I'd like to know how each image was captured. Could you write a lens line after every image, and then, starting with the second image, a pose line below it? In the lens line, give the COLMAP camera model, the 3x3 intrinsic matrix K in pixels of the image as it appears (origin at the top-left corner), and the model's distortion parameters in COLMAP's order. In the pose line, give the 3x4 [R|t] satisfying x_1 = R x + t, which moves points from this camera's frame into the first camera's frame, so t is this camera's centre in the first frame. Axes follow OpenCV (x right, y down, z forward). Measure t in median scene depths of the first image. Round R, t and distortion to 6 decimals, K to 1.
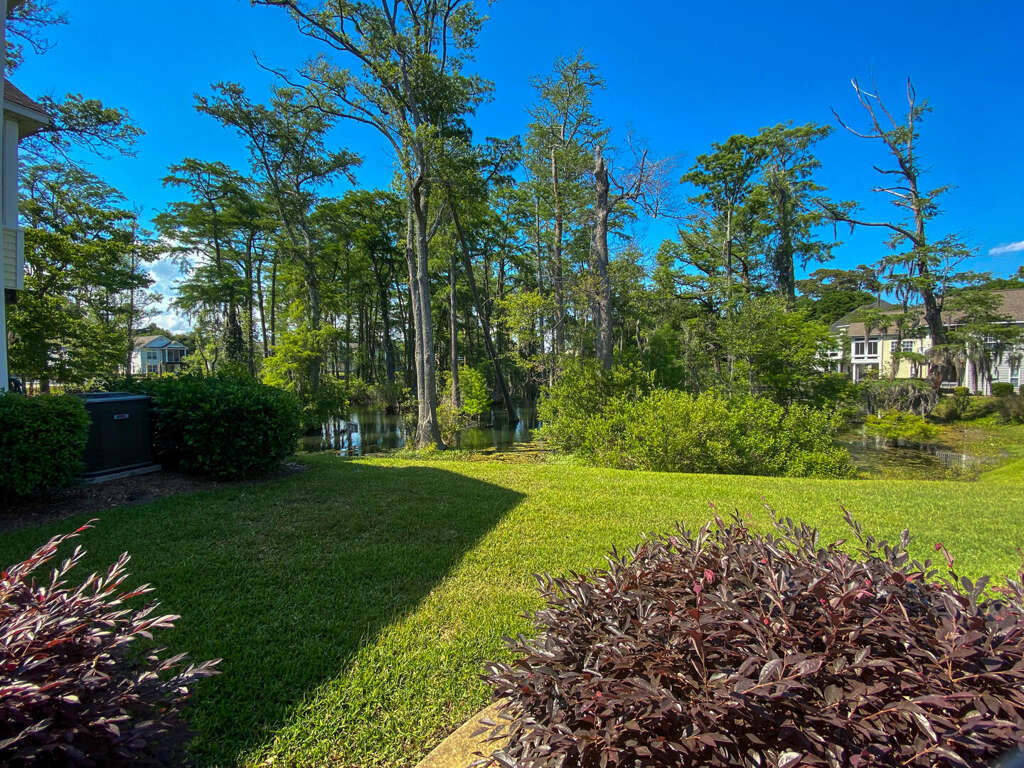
lens RADIAL K [[420.3, 0, 503.6], [0, 420.3, 388.9], [0, 0, 1]] dist [0.006546, -0.012799]
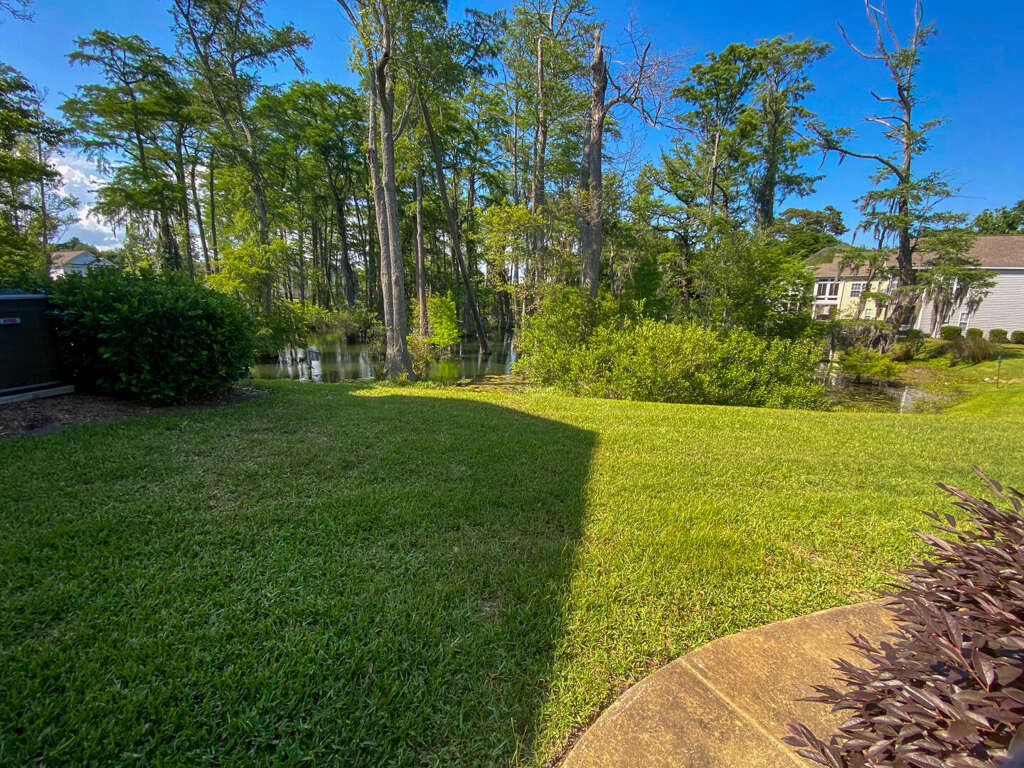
lens RADIAL K [[420.3, 0, 504.0], [0, 420.3, 388.6], [0, 0, 1]] dist [0.006546, -0.012799]
pose [[0.995991, 0.012891, 0.088524, -0.020118], [-0.026444, 0.987766, 0.153685, 0.010888], [-0.085459, -0.155409, 0.984147, 0.038717]]
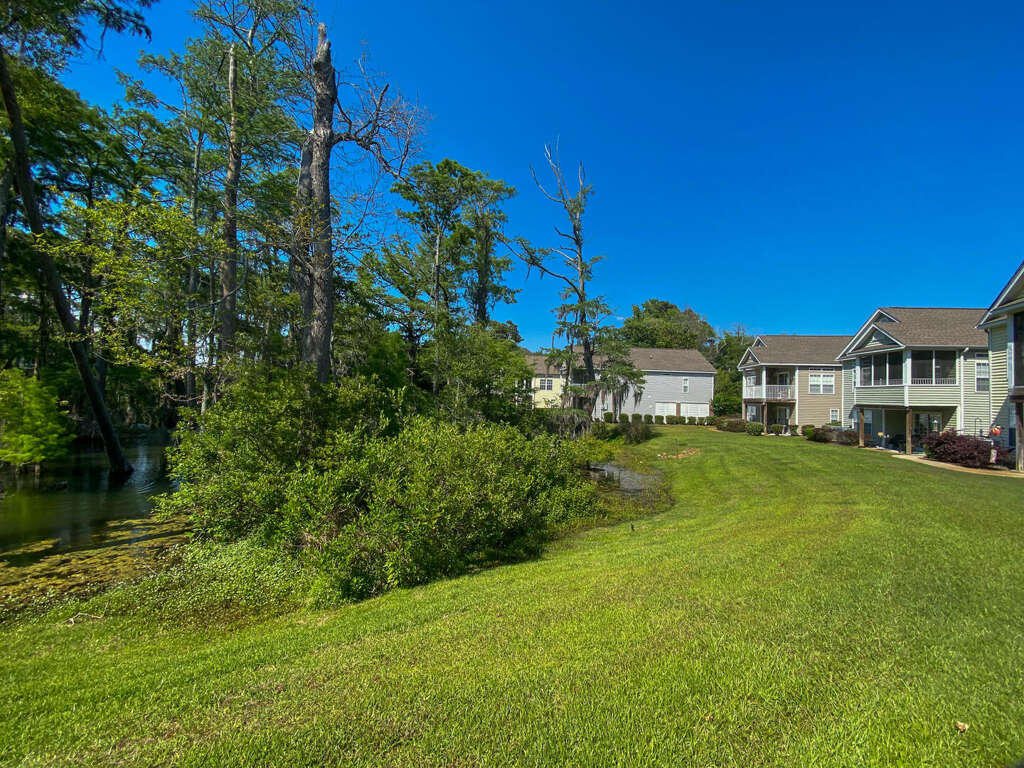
lens RADIAL K [[420.3, 0, 514.9], [0, 420.3, 385.9], [0, 0, 1]] dist [0.006546, -0.012799]
pose [[0.732259, 0.053927, 0.678888, 0.026398], [-0.003251, 0.997125, -0.075700, 0.001494], [-0.681018, 0.053224, 0.730330, 0.239432]]
